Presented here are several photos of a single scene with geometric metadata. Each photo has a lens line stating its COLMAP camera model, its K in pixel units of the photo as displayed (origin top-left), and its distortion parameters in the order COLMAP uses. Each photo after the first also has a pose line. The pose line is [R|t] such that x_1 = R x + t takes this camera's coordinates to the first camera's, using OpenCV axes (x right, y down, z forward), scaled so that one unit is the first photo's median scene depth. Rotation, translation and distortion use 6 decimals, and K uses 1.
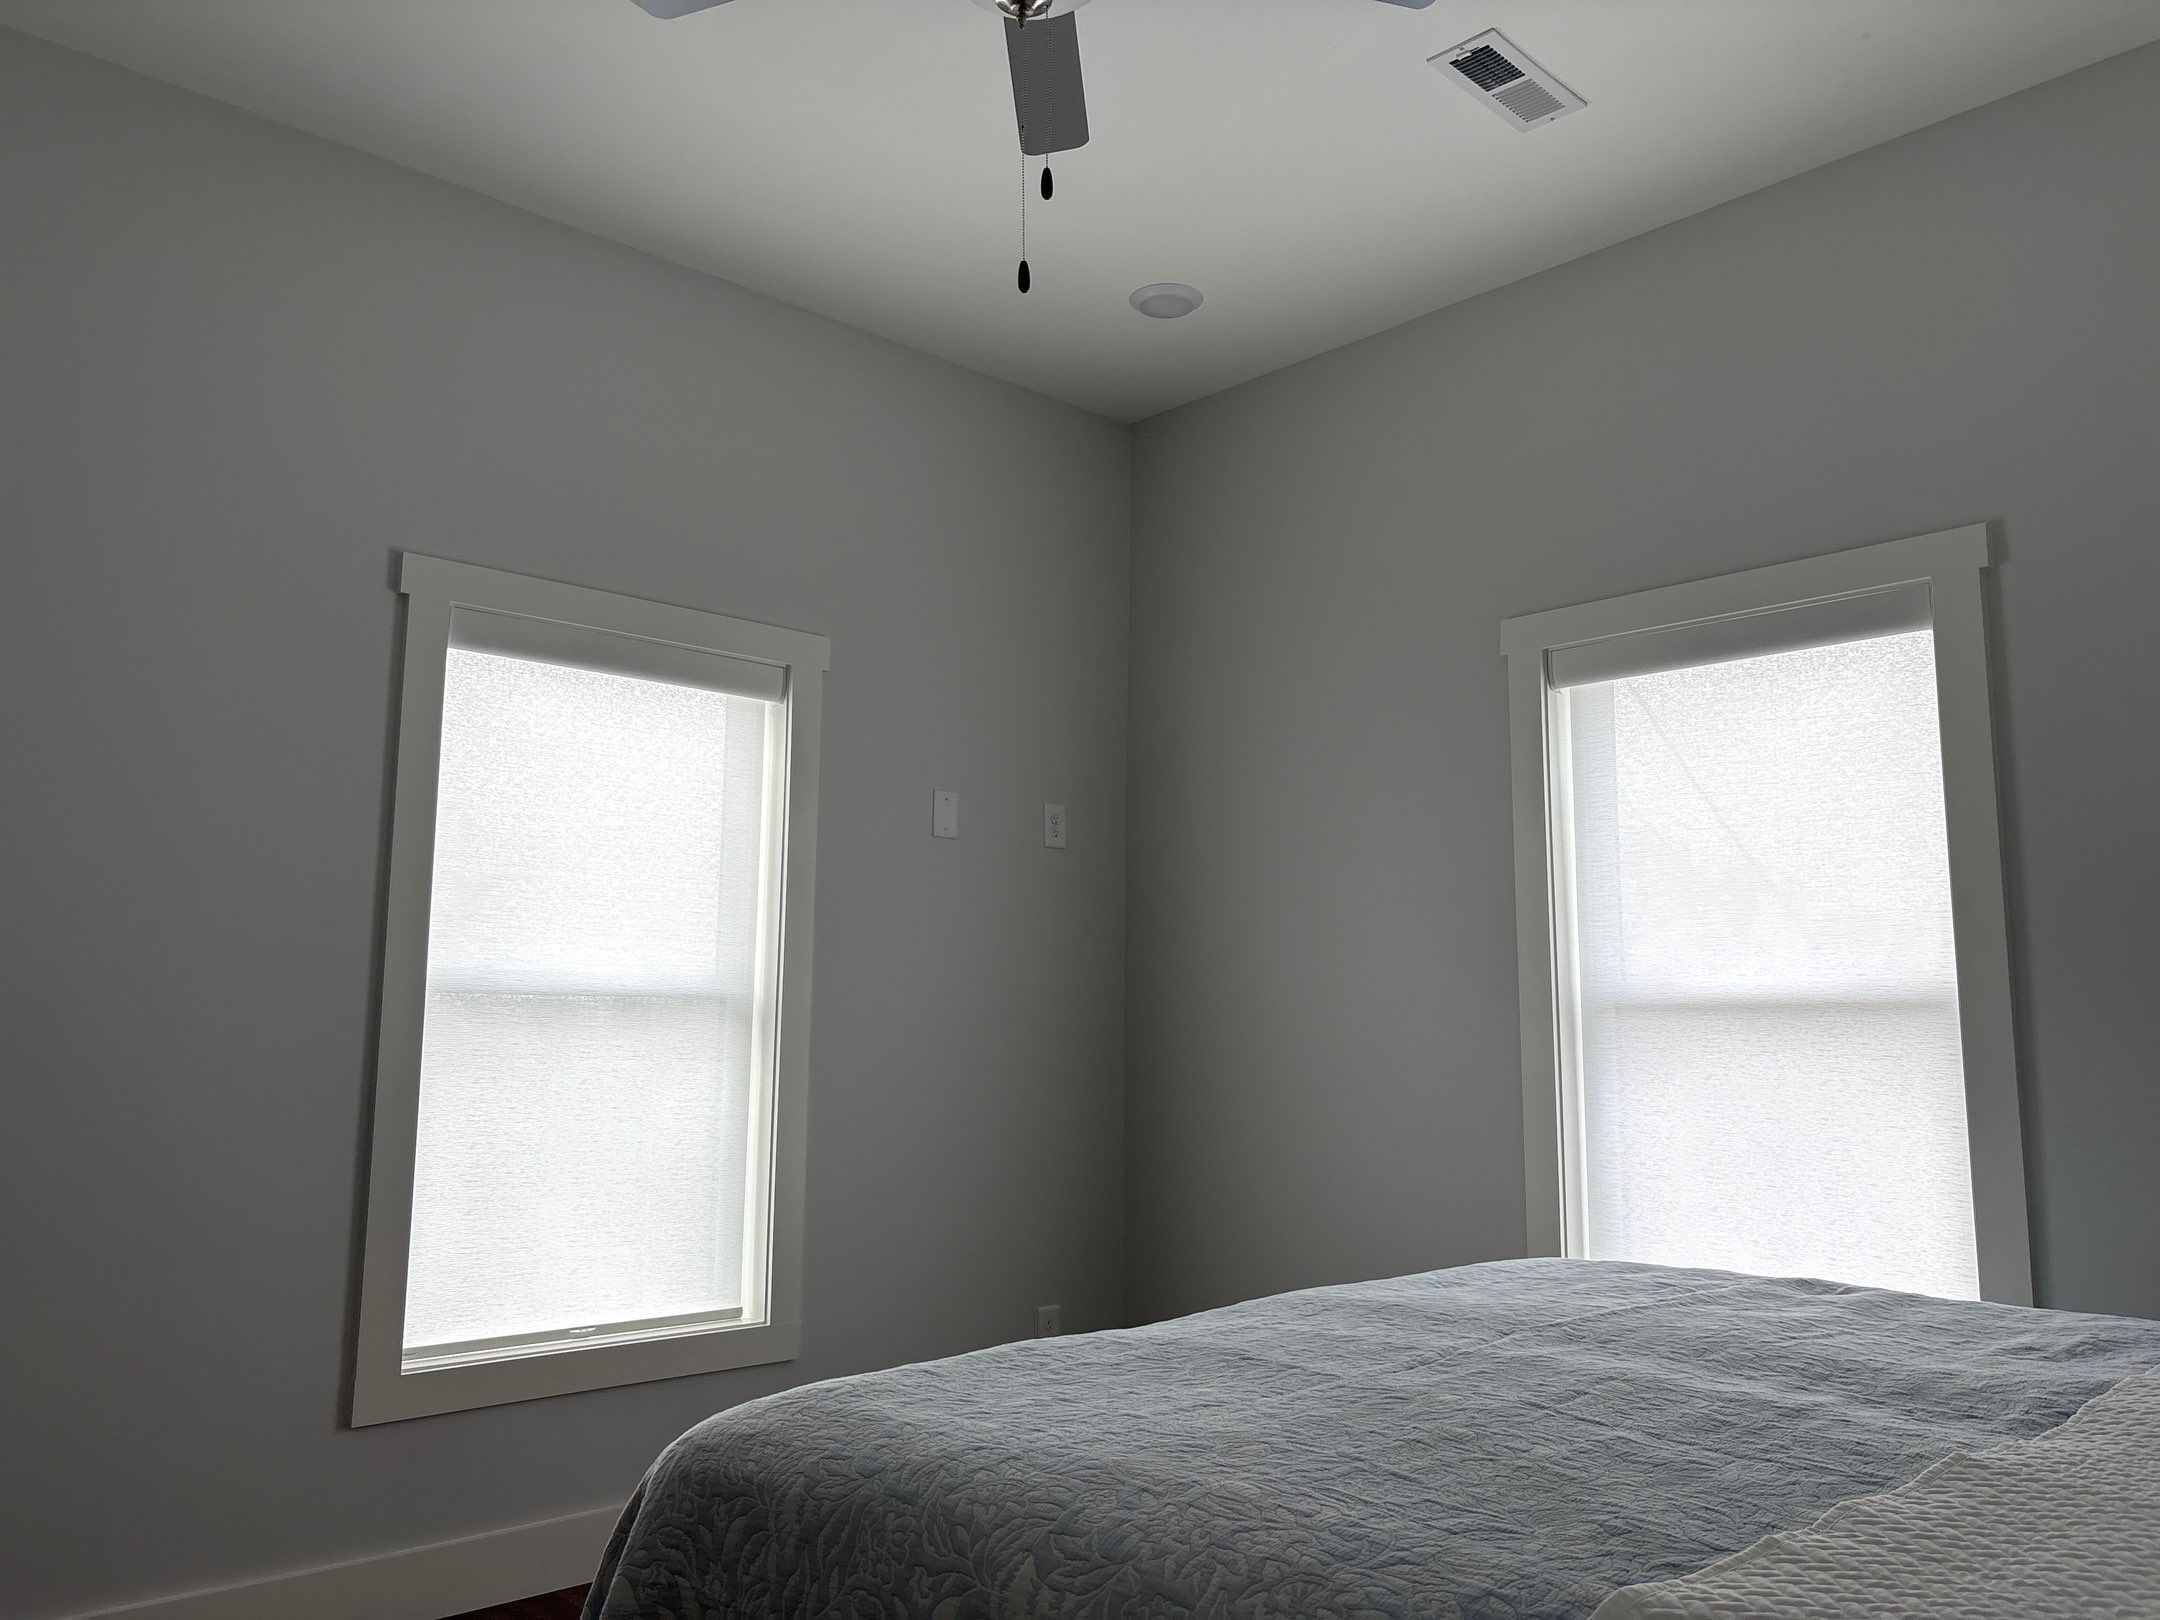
lens RADIAL K [[1625.9, 0, 1090.0], [0, 1625.9, 830.8], [0, 0, 1]] dist [0.025917, -0.041329]
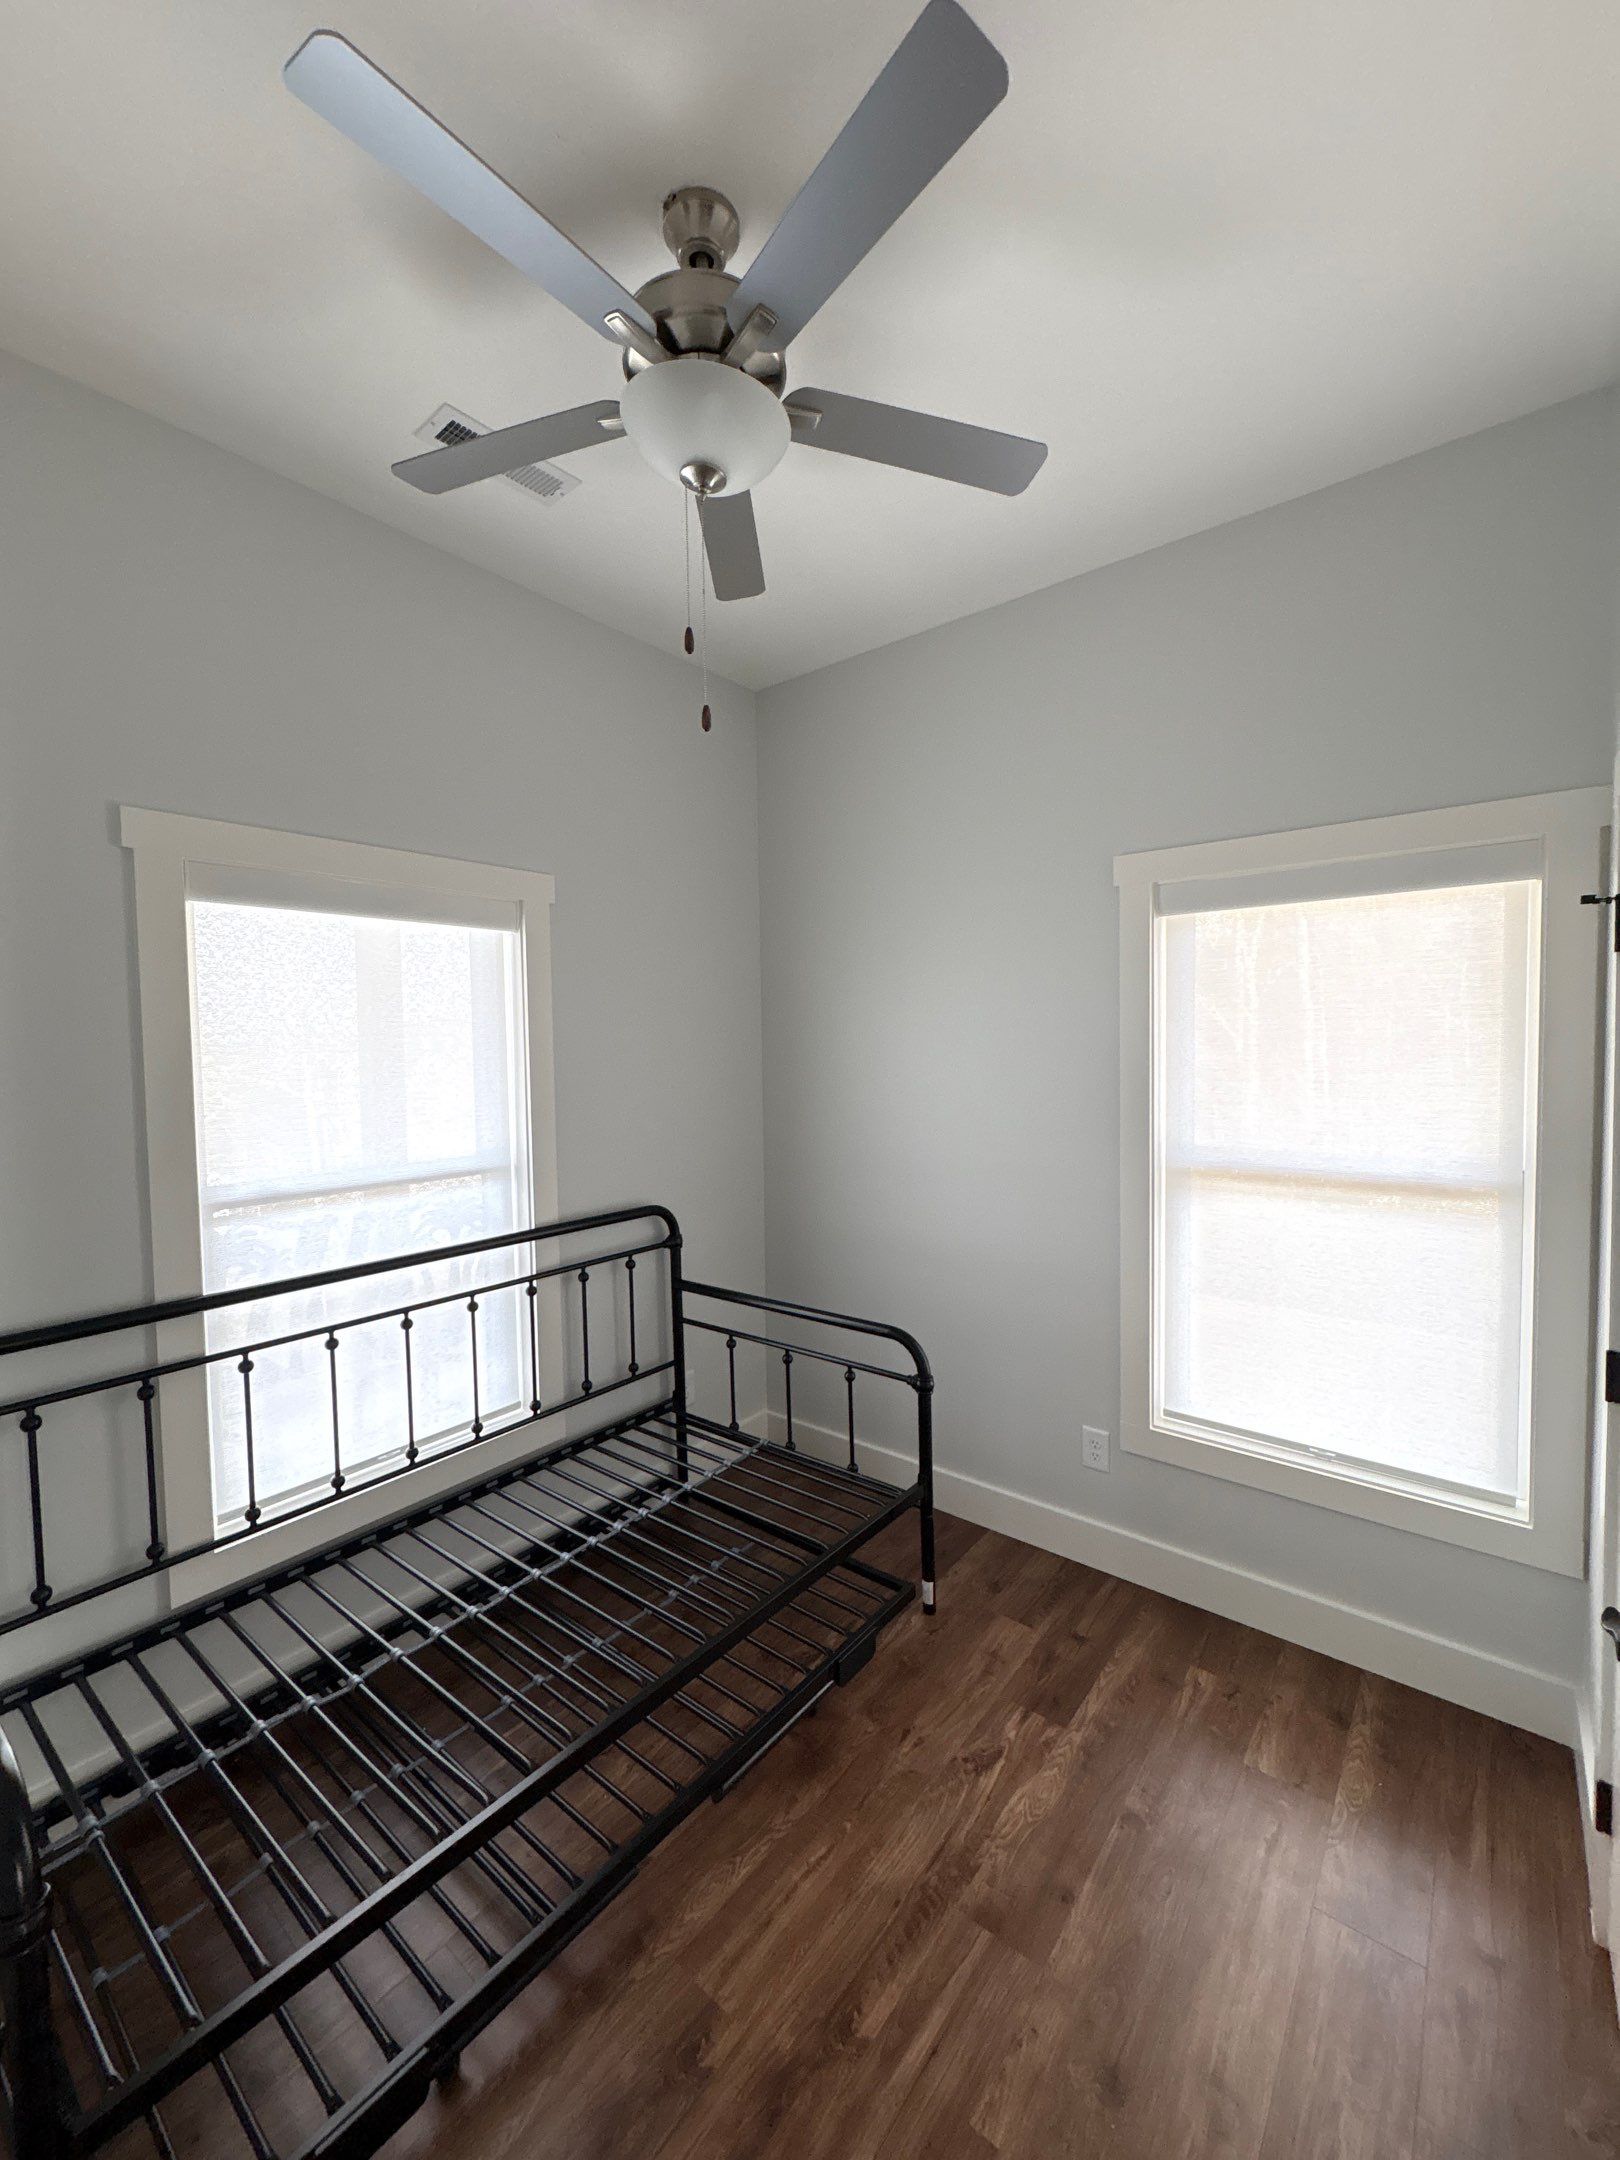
lens RADIAL K [[880.1, 0, 810.0], [0, 880.1, 1080.0], [0, 0, 1]] dist [0.000443, -0.000023]
pose [[0.992231, -0.035776, 0.119156, -0.061728], [0.015572, 0.985943, 0.166357, -0.079684], [-0.123433, -0.163209, 0.978840, 0.351027]]
